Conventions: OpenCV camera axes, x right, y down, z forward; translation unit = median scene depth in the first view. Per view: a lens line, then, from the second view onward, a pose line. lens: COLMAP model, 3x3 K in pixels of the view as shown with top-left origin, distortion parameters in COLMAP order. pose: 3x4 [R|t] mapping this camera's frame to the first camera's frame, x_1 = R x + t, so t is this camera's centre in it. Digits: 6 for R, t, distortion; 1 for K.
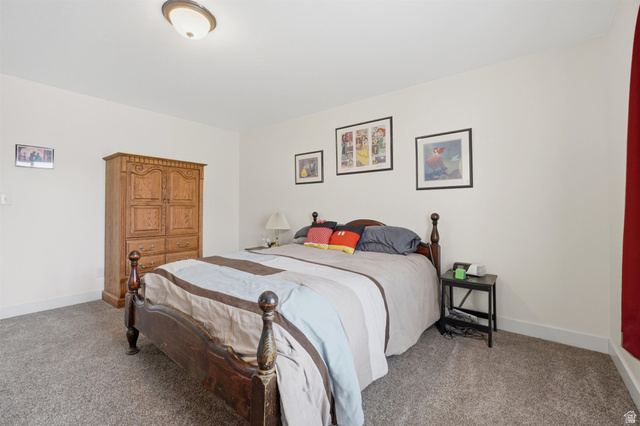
lens RADIAL K [[275.2, 0, 320.0], [0, 275.2, 213.0], [0, 0, 1]] dist [-0.002371, -0.000453]
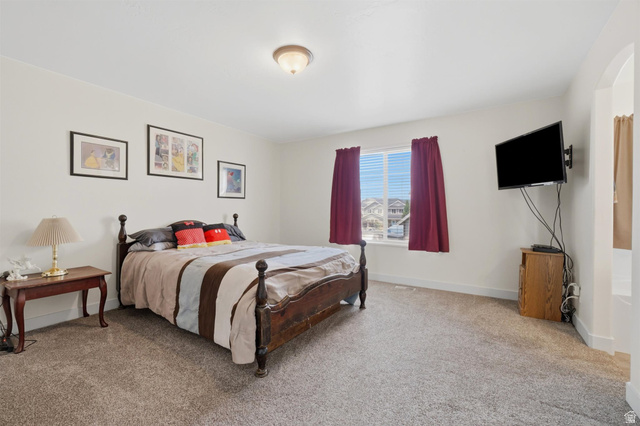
lens RADIAL K [[275.2, 0, 320.0], [0, 275.2, 213.0], [0, 0, 1]] dist [-0.002371, -0.000453]
pose [[-0.082887, -0.010282, 0.996506, -0.997702], [0.009927, 0.999889, 0.011143, -0.013297], [-0.996510, 0.010816, -0.082776, 0.539164]]
